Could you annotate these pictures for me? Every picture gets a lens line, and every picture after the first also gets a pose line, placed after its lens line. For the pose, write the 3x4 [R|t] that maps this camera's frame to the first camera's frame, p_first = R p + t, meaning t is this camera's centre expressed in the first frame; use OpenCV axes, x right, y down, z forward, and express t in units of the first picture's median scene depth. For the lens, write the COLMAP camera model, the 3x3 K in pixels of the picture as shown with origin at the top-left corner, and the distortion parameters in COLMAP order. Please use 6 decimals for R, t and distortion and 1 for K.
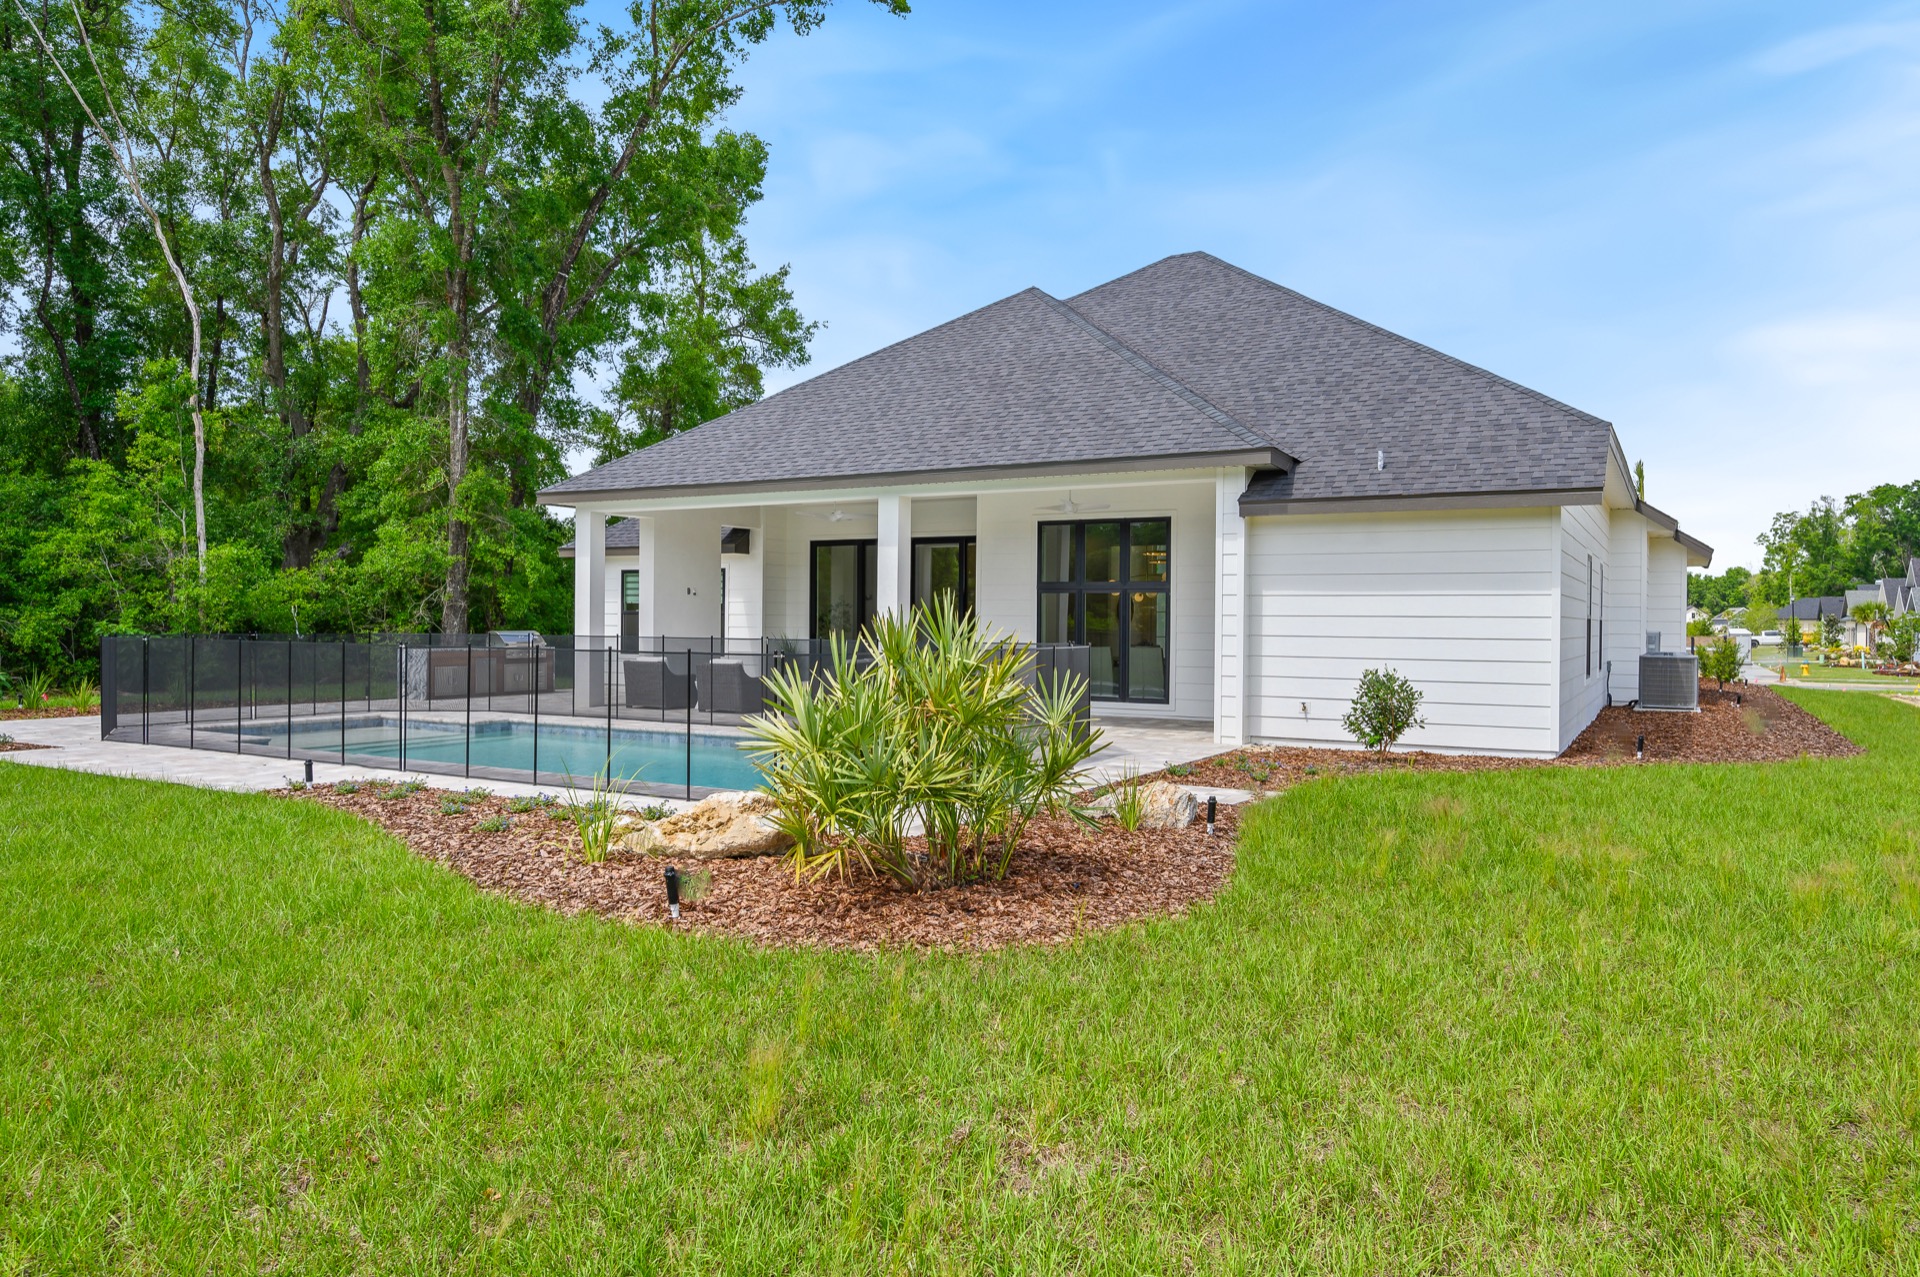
lens RADIAL K [[1257.1, 0, 959.0], [0, 1257.1, 631.7], [0, 0, 1]] dist [-0.000404, 0.001945]
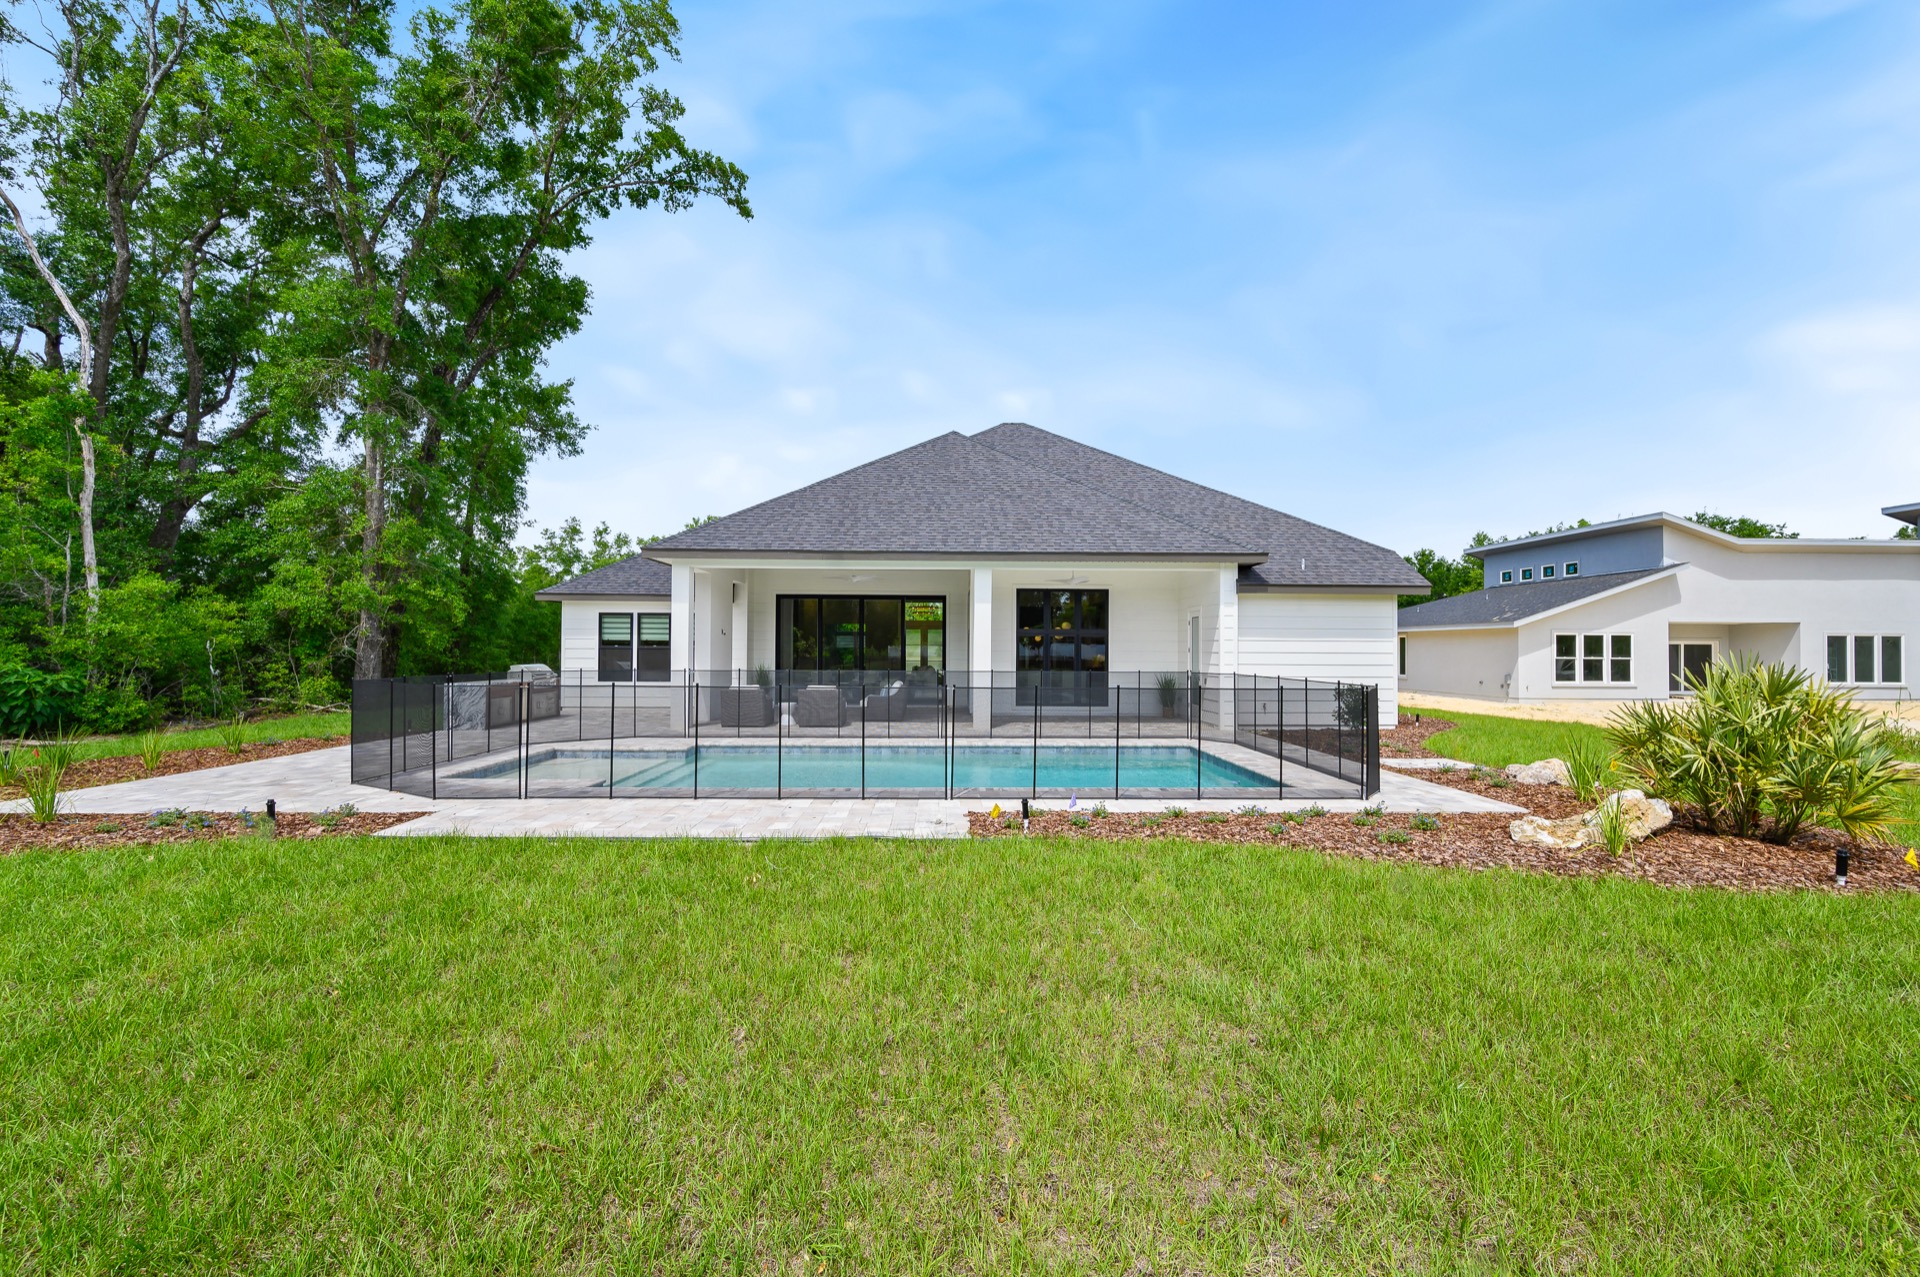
lens RADIAL K [[780.4, 0, 962.1], [0, 780.4, 641.6], [0, 0, 1]] dist [0.000096, -0.000238]
pose [[0.854797, 0.002162, 0.518958, -0.445167], [0.005792, 0.999889, -0.013707, -0.011255], [-0.518930, 0.014723, 0.854690, 0.217833]]
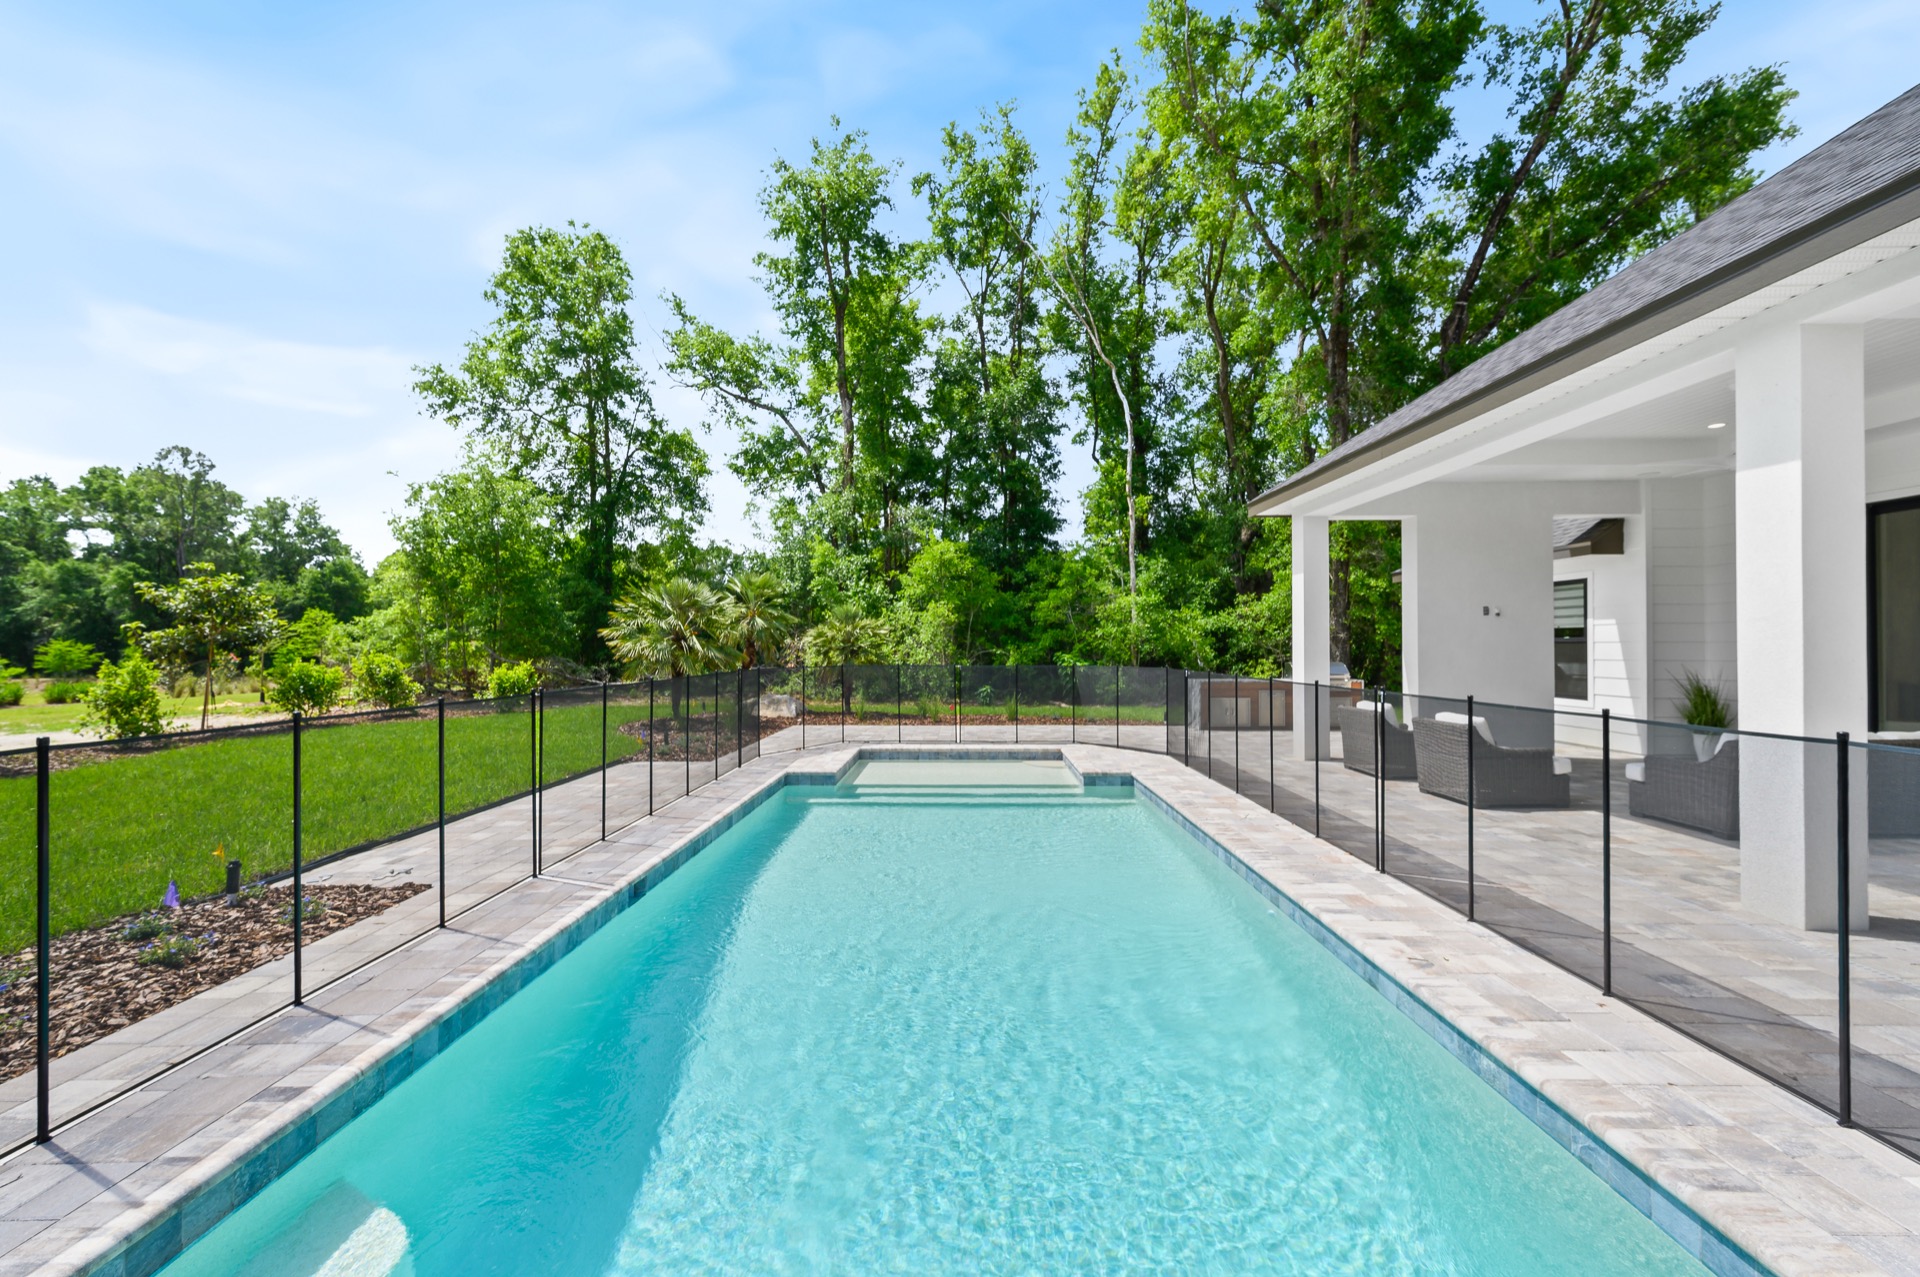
lens RADIAL K [[769.0, 0, 955.9], [0, 769.0, 633.9], [0, 0, 1]] dist [0.001161, -0.000403]
pose [[0.489617, -0.021065, -0.871683, 0.023146], [-0.005383, 0.999616, -0.027180, -0.005615], [0.871921, 0.018000, 0.489316, 0.552161]]
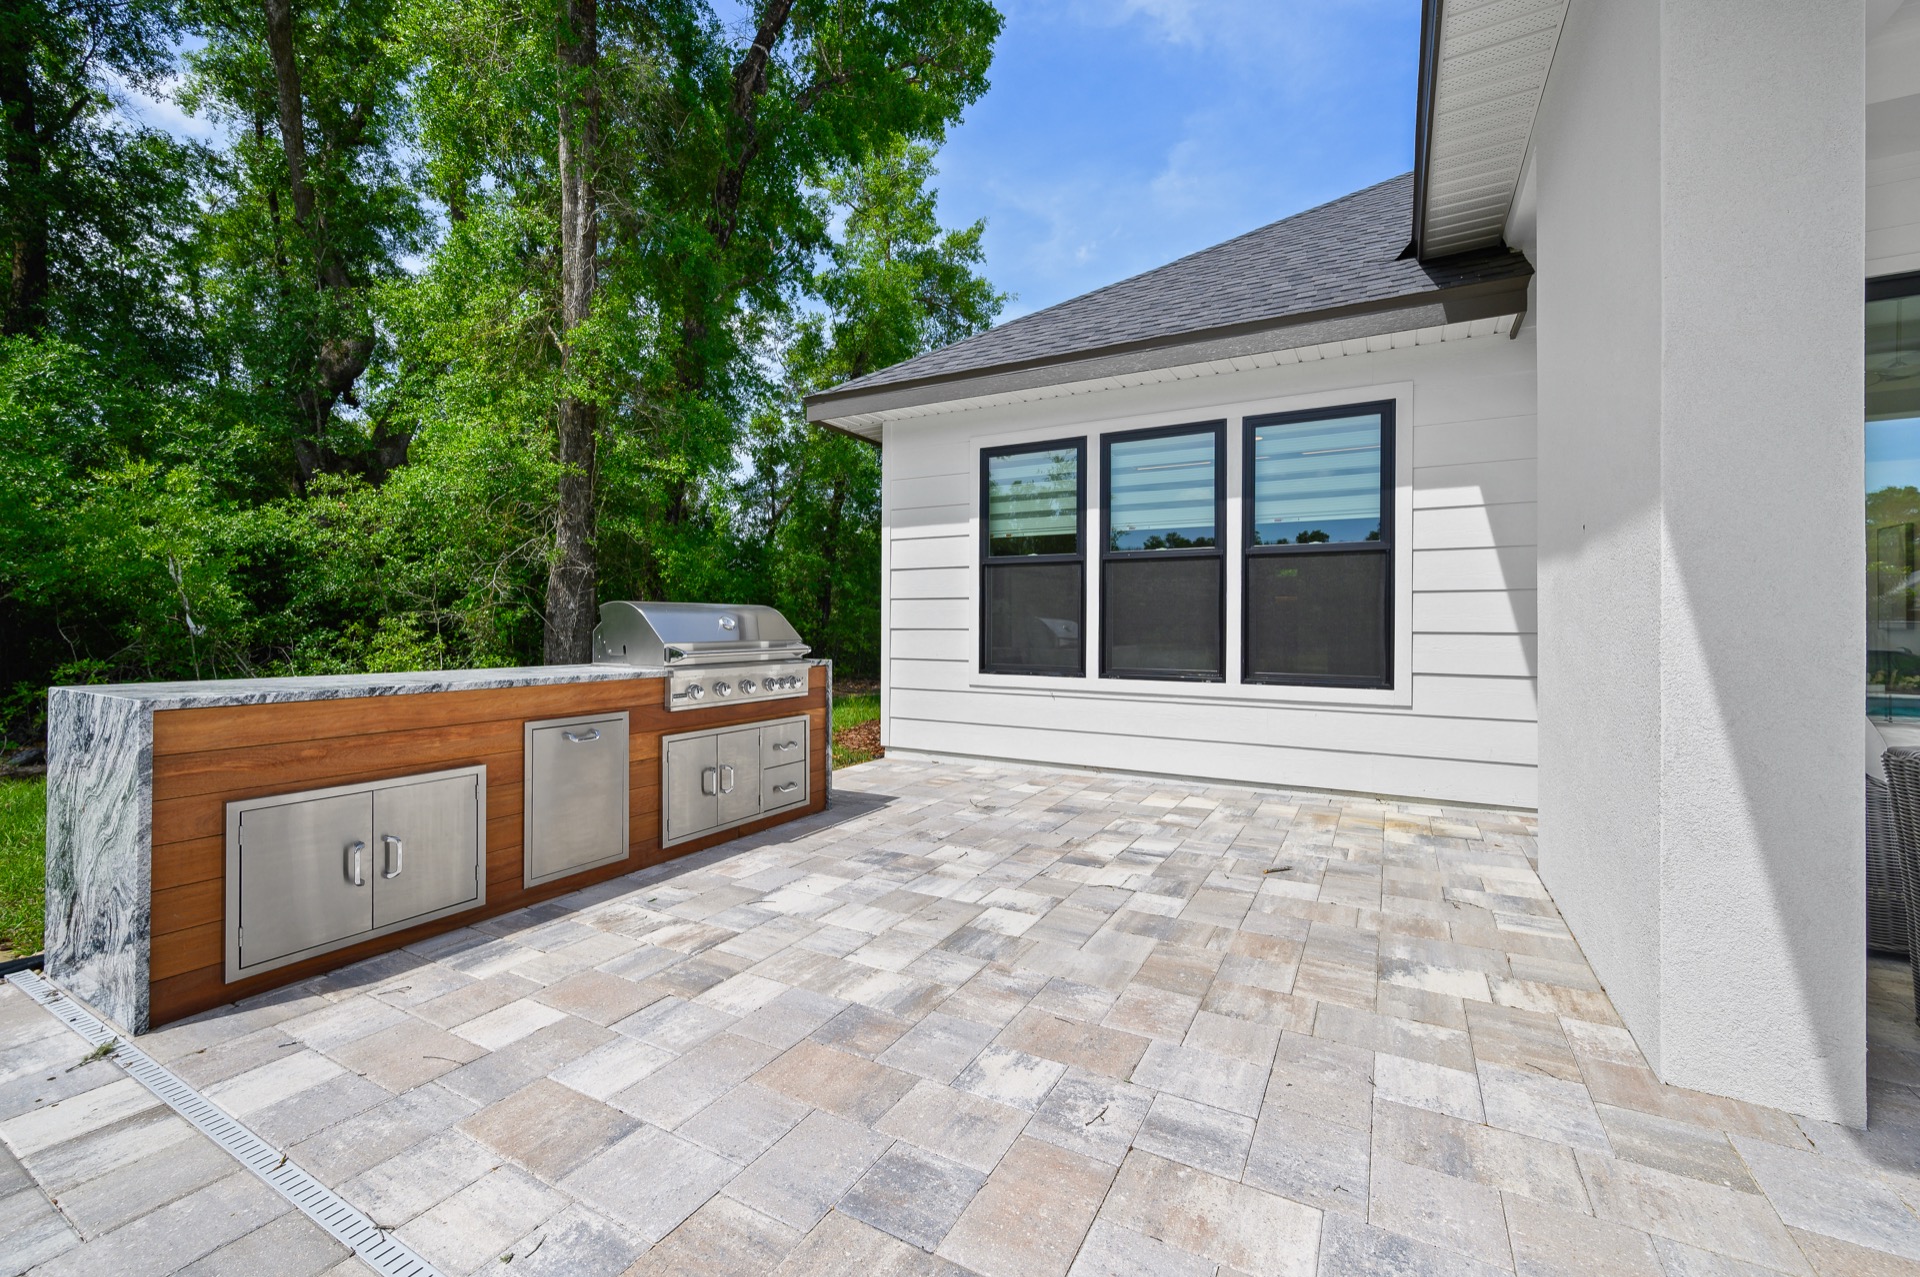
lens RADIAL K [[769.9, 0, 960.3], [0, 769.9, 626.5], [0, 0, 1]] dist [-0.000539, -0.000511]
pose [[0.999823, -0.001388, 0.018766, -0.345258], [0.001550, 0.999962, -0.008637, 0.006913], [-0.018754, 0.008664, 0.999787, 0.955690]]
